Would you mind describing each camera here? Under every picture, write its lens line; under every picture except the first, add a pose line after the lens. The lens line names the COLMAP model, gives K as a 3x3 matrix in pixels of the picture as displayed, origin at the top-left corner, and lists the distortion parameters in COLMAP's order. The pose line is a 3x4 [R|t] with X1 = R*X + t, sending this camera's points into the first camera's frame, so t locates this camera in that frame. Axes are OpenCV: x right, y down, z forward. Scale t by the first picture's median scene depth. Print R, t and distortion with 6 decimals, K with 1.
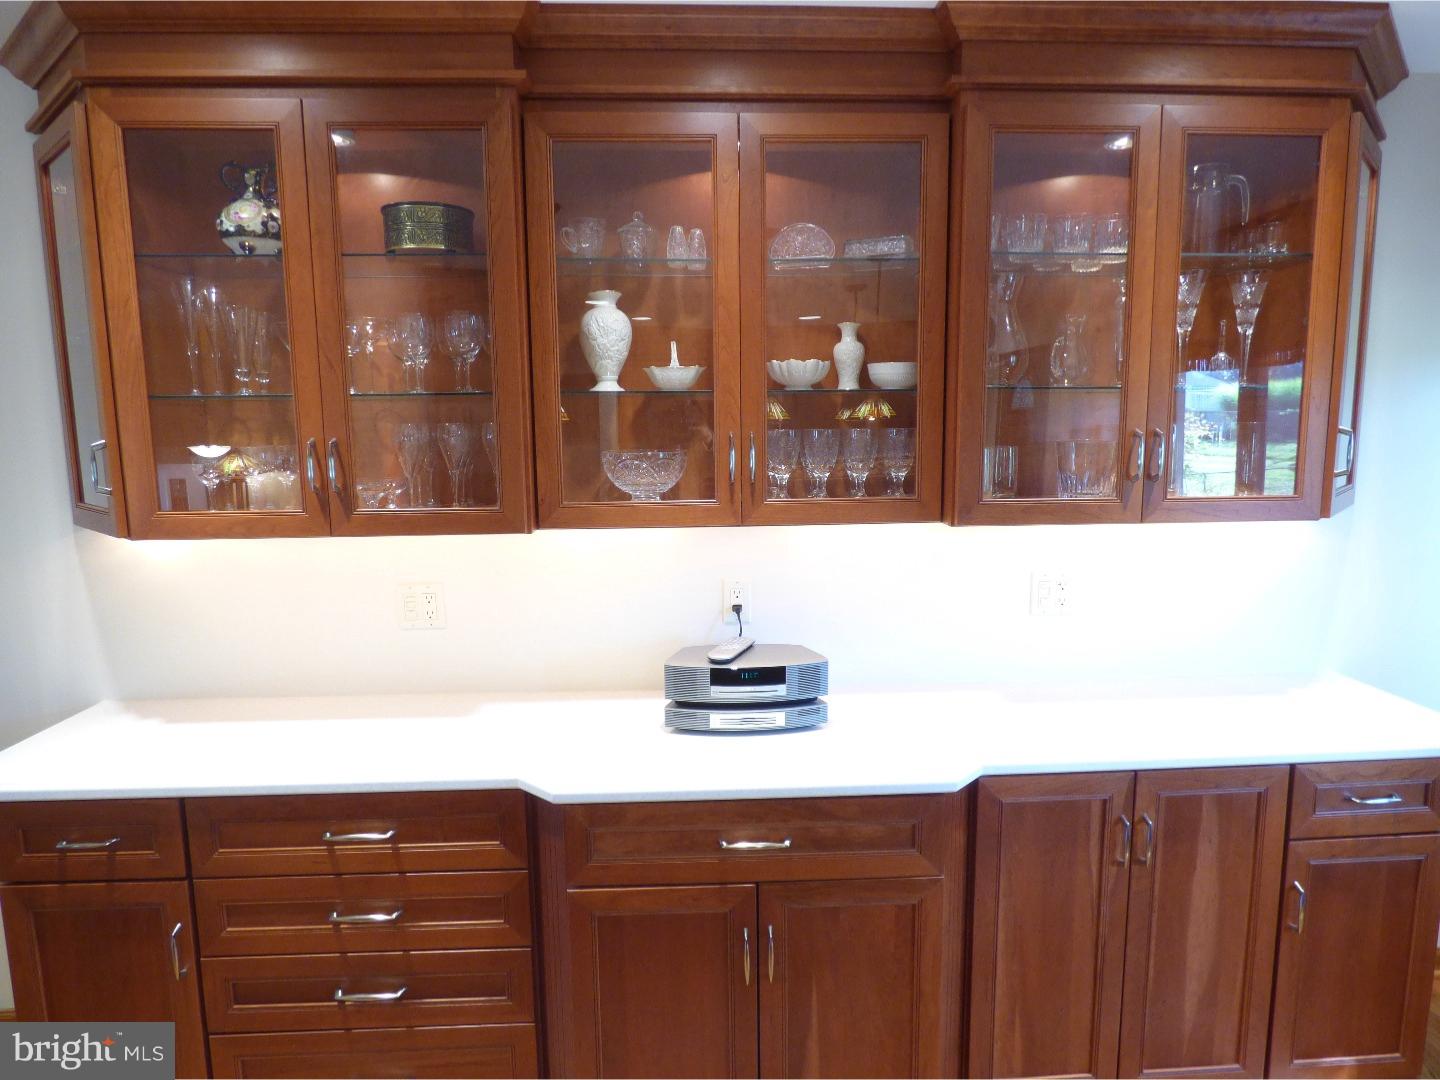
lens RADIAL K [[860.0, 0, 715.8], [0, 860.0, 550.9], [0, 0, 1]] dist [-0.007104, -0.003286]
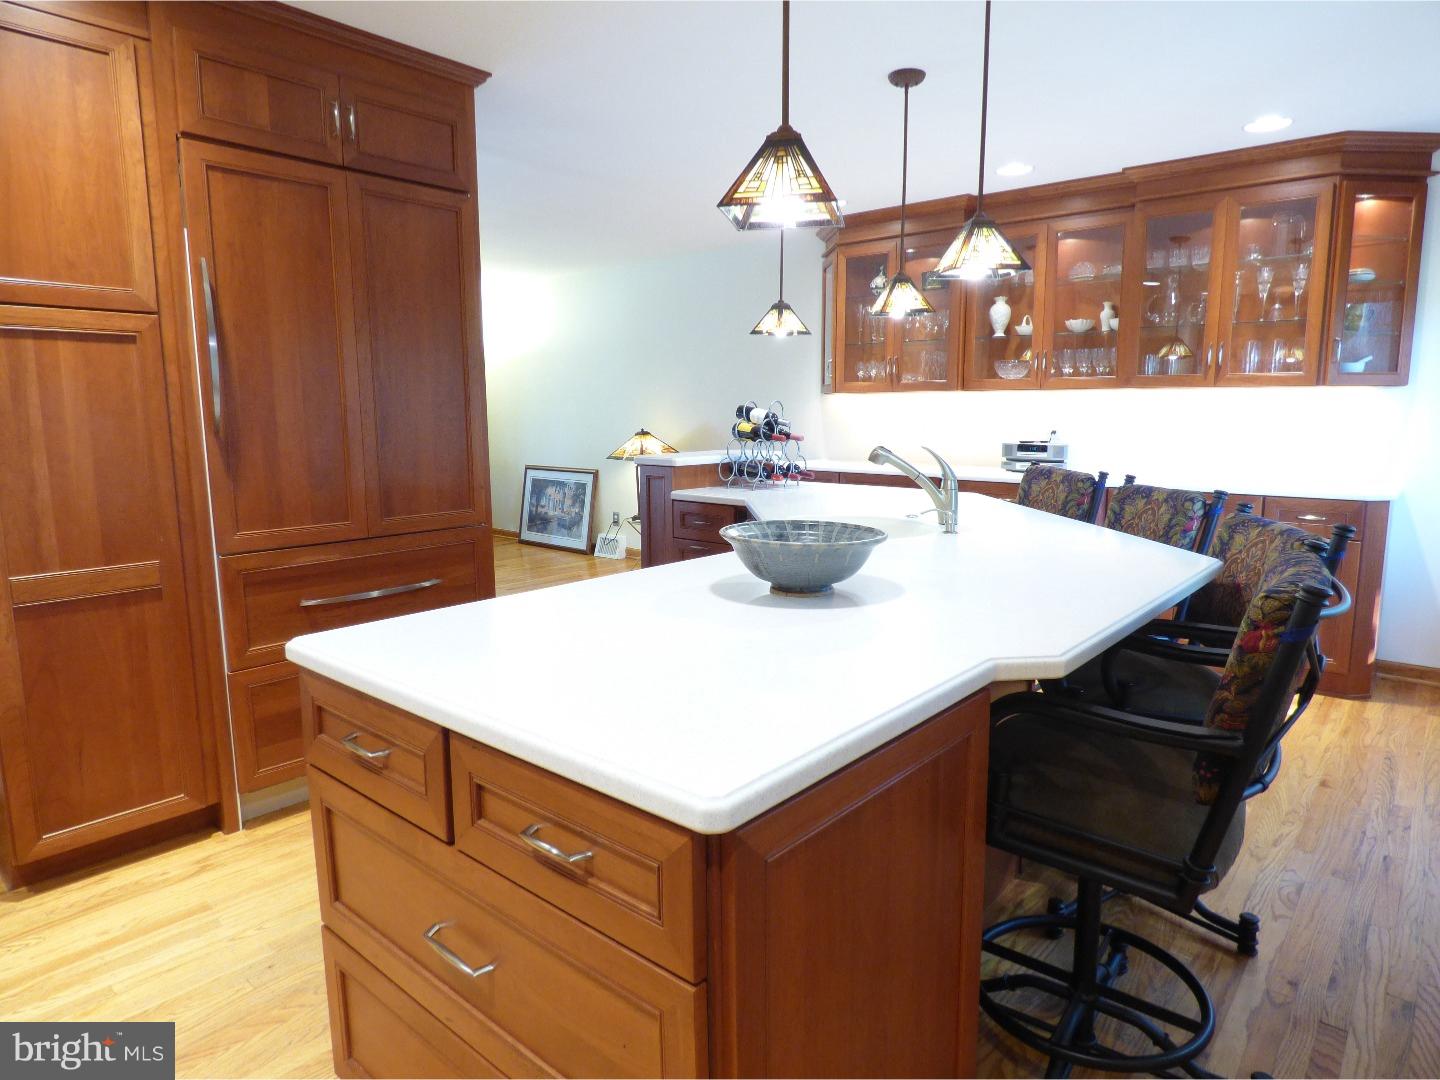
lens RADIAL K [[860.0, 0, 717.6], [0, 860.0, 537.3], [0, 0, 1]] dist [-0.007104, -0.003286]
pose [[0.723640, 0.114447, -0.680622, 1.097958], [-0.096919, 0.993235, 0.063968, 0.328302], [0.683339, 0.019675, 0.729837, -1.436022]]
